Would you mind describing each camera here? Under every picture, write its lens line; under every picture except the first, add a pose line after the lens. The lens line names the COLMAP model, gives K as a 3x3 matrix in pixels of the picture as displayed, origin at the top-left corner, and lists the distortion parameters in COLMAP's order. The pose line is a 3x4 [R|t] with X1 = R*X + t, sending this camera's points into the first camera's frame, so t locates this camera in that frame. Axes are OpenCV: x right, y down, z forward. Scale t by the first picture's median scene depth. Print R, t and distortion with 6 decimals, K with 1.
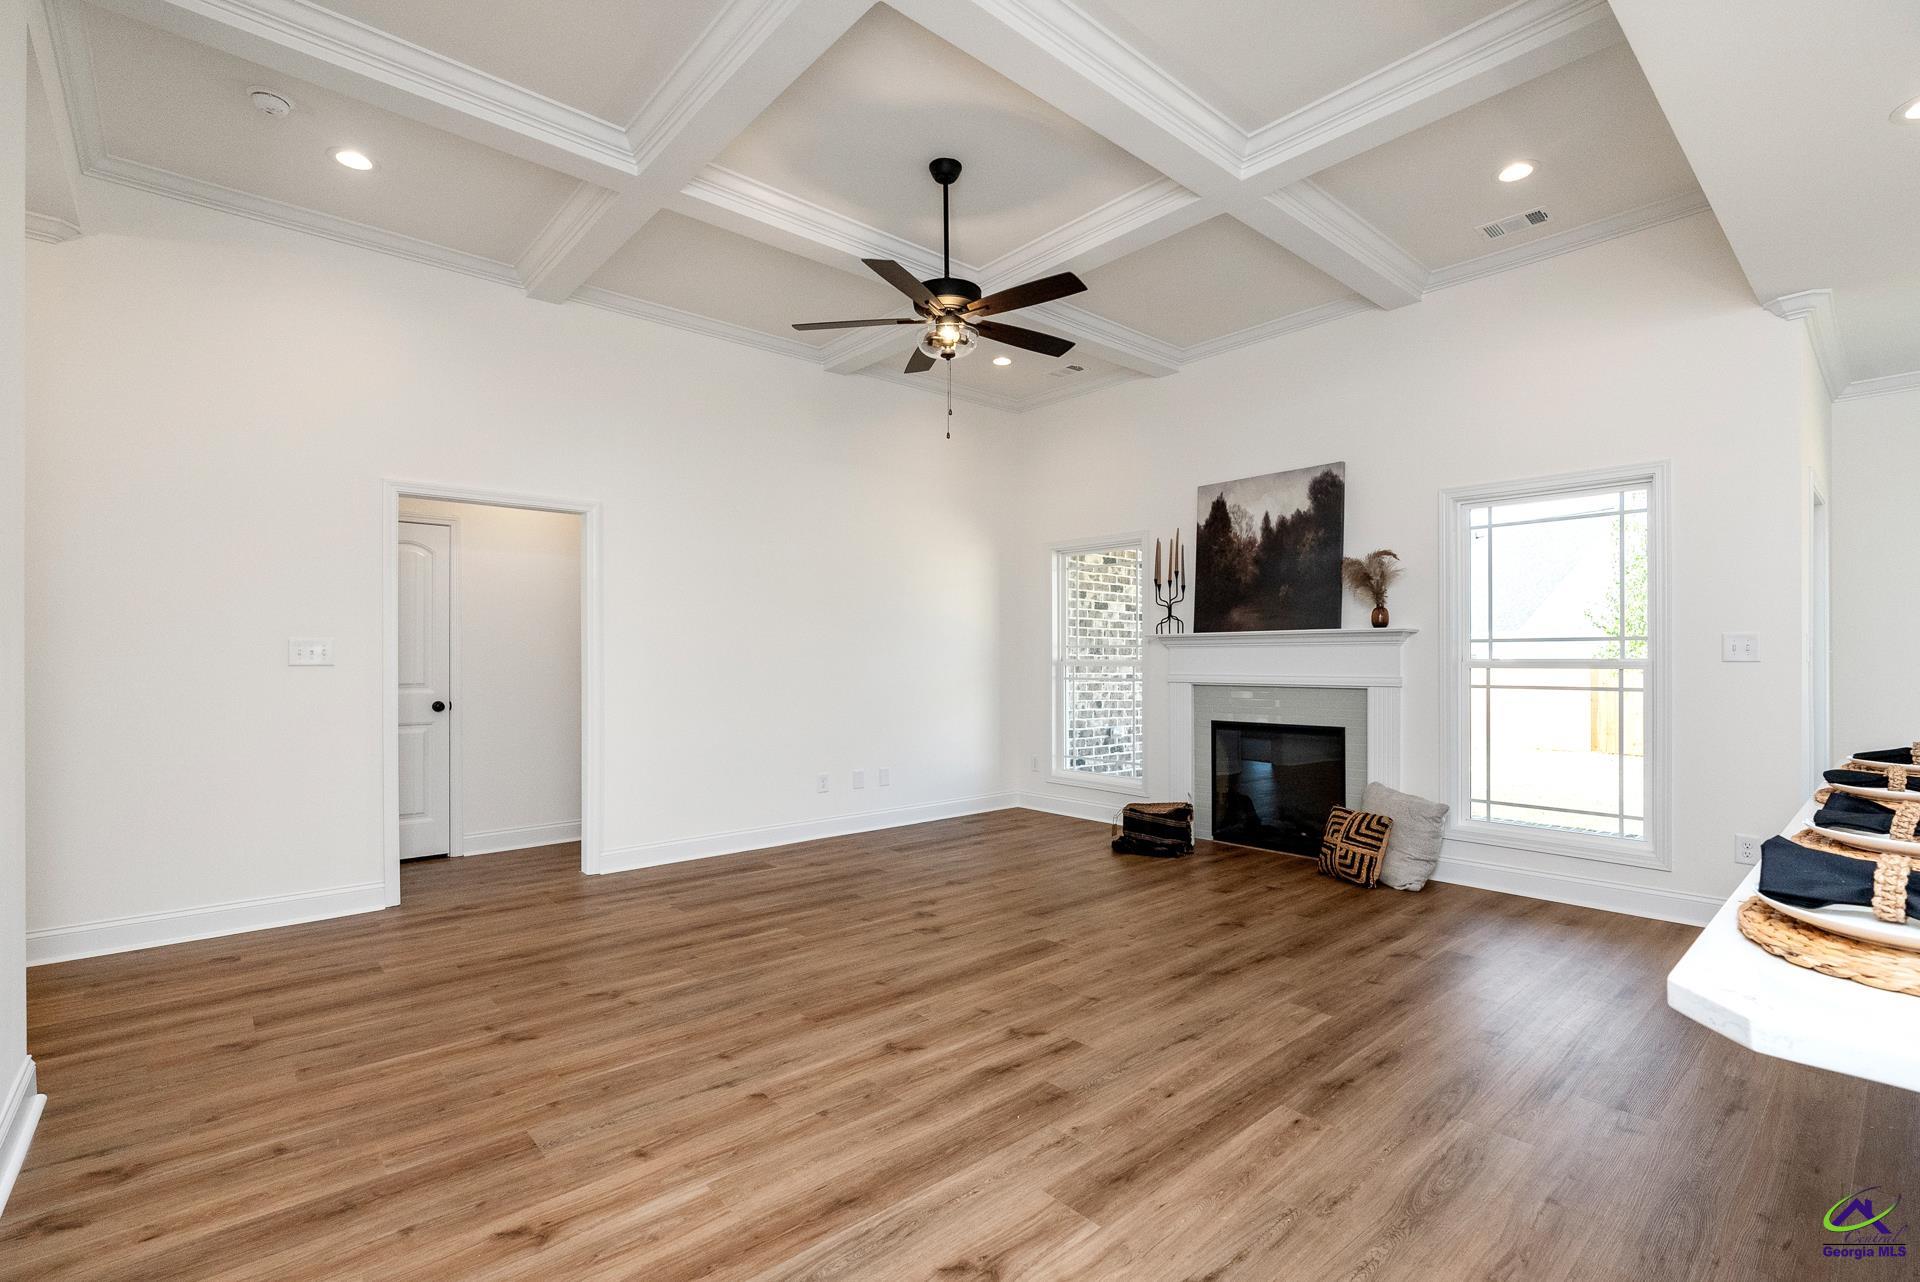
lens RADIAL K [[872.2, 0, 973.9], [0, 872.2, 654.0], [0, 0, 1]] dist [-0.004078, 0.000715]
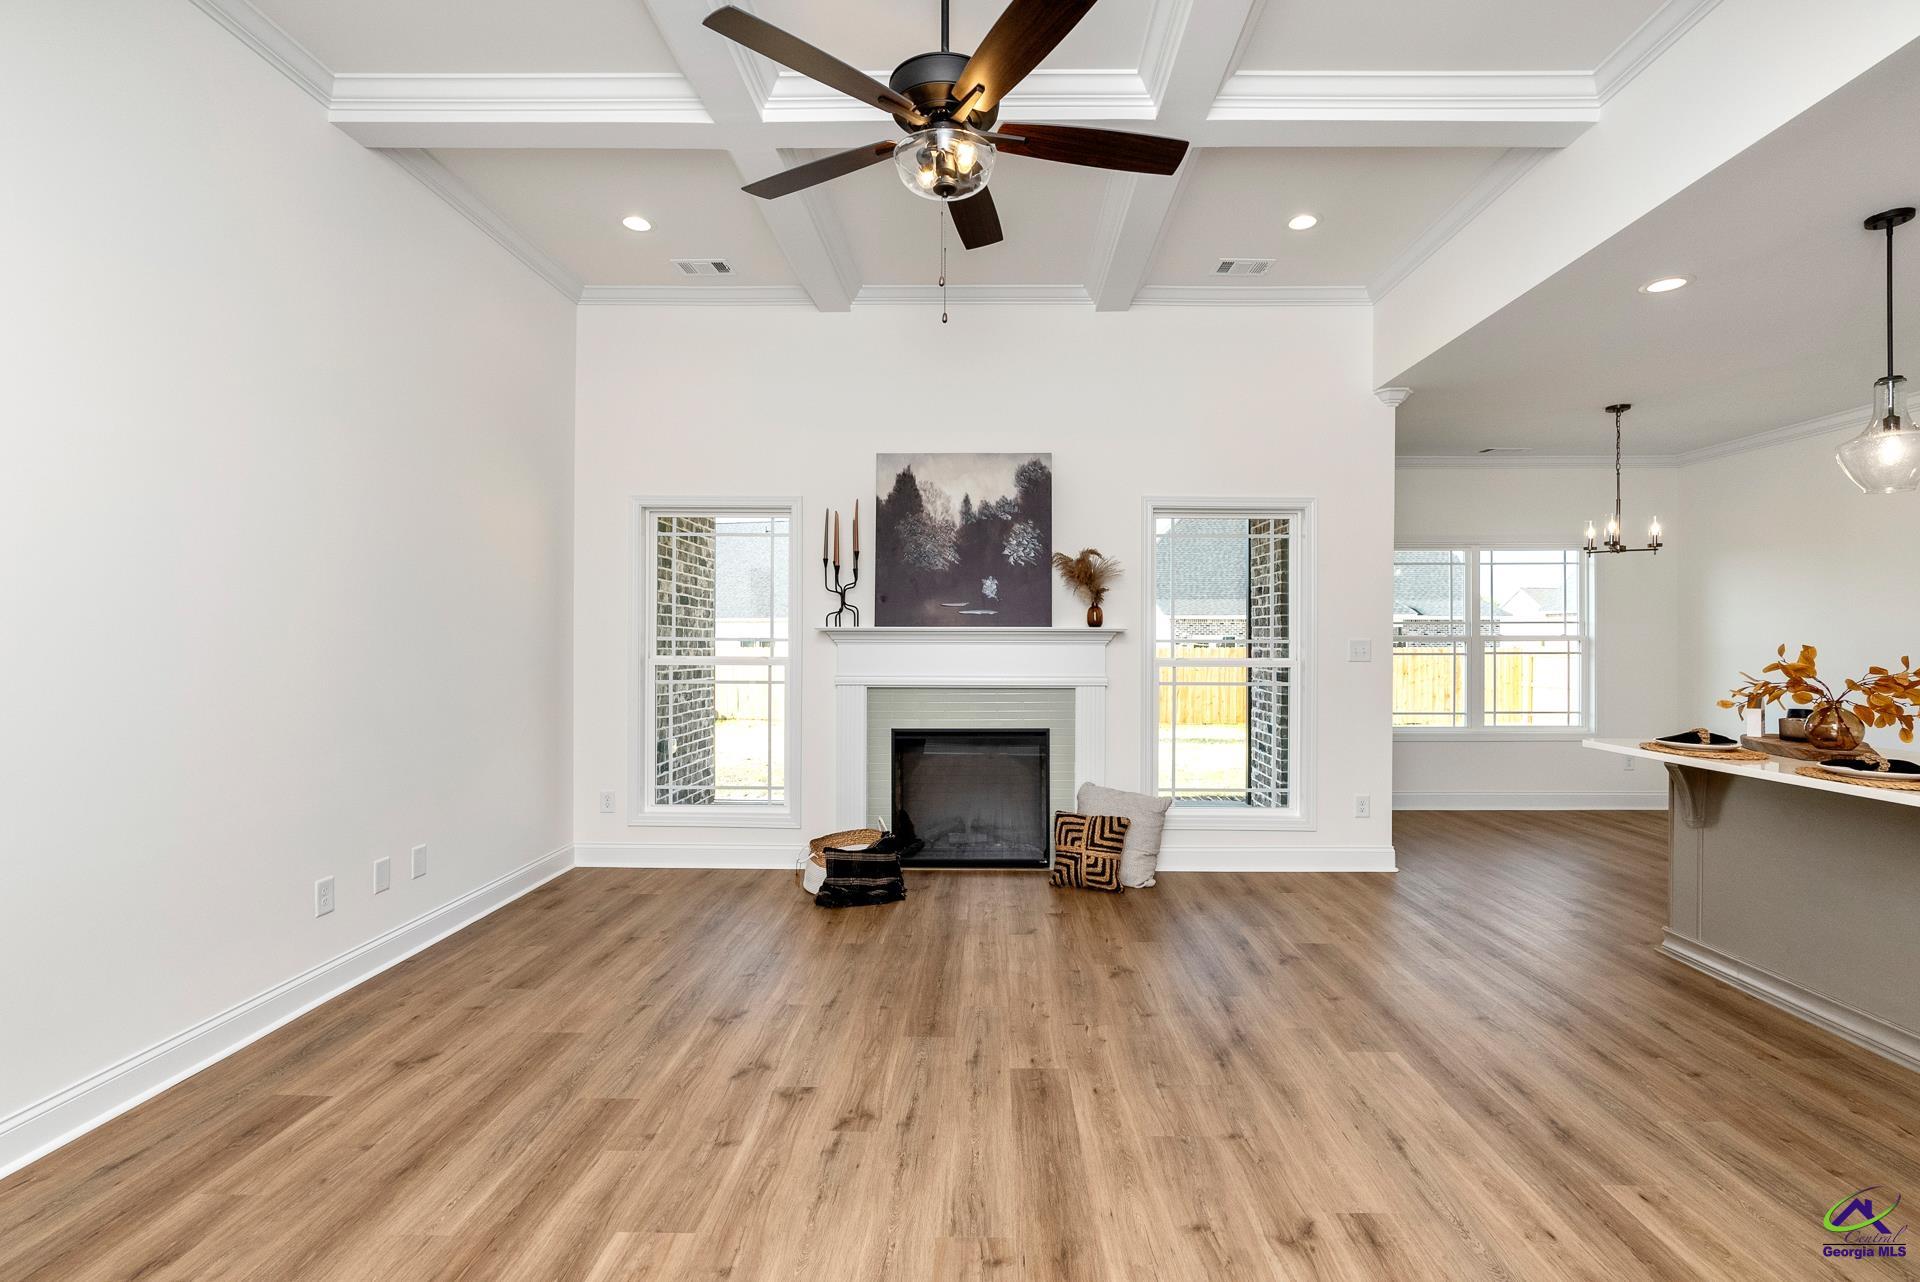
lens RADIAL K [[872.2, 0, 989.0], [0, 872.2, 636.7], [0, 0, 1]] dist [-0.004078, 0.000715]
pose [[0.675464, 0.007960, 0.737350, -0.371026], [-0.010021, 0.999948, -0.001614, -0.017137], [-0.737325, -0.006299, 0.675509, 0.441250]]
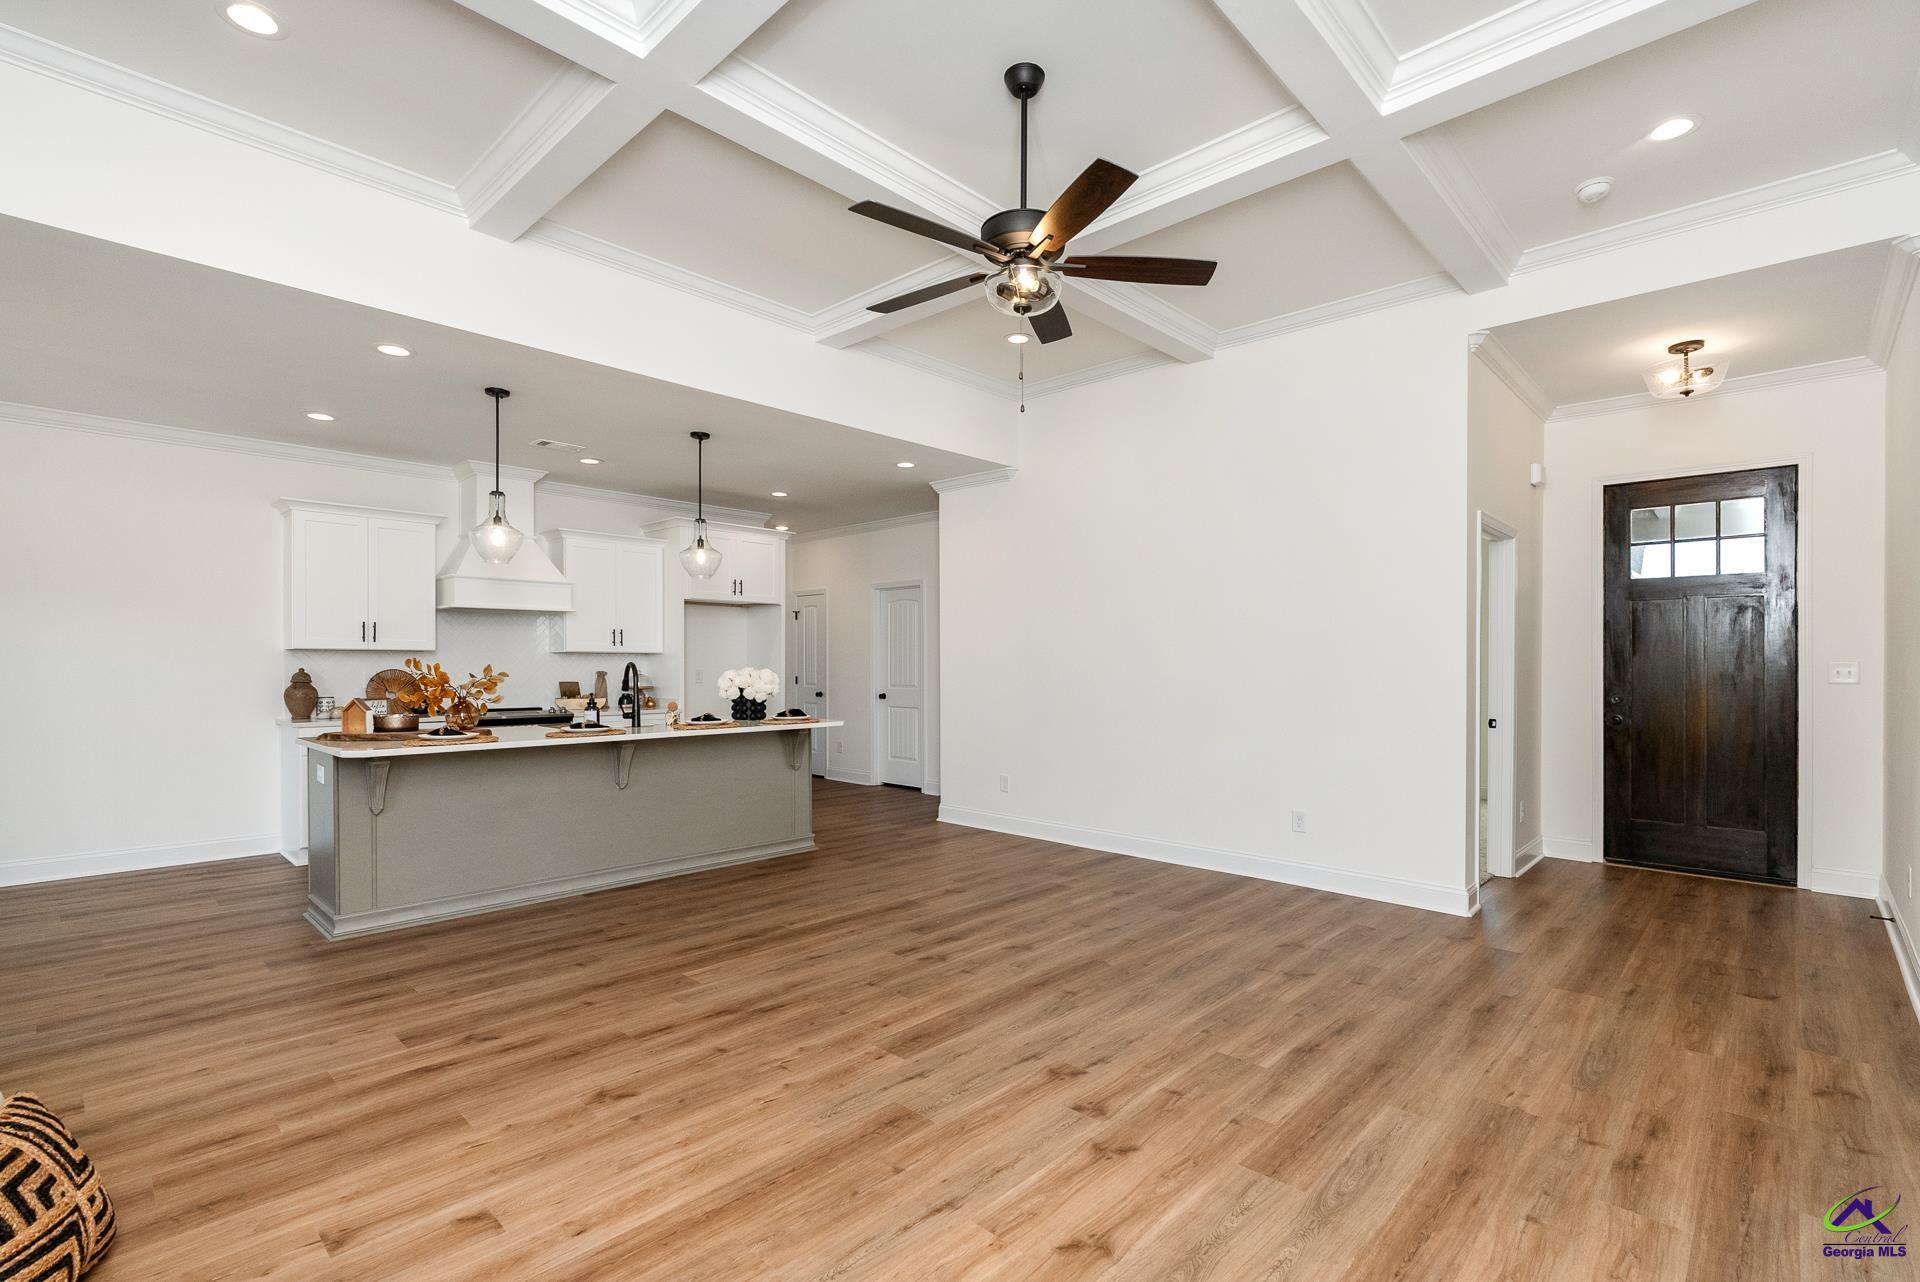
lens RADIAL K [[872.2, 0, 957.8], [0, 872.2, 650.5], [0, 0, 1]] dist [-0.004078, 0.000715]
pose [[-0.997510, -0.001493, -0.070513, 0.071962], [-0.000122, 0.999811, -0.019446, -0.009180], [0.070529, -0.019389, -0.997321, 1.438211]]
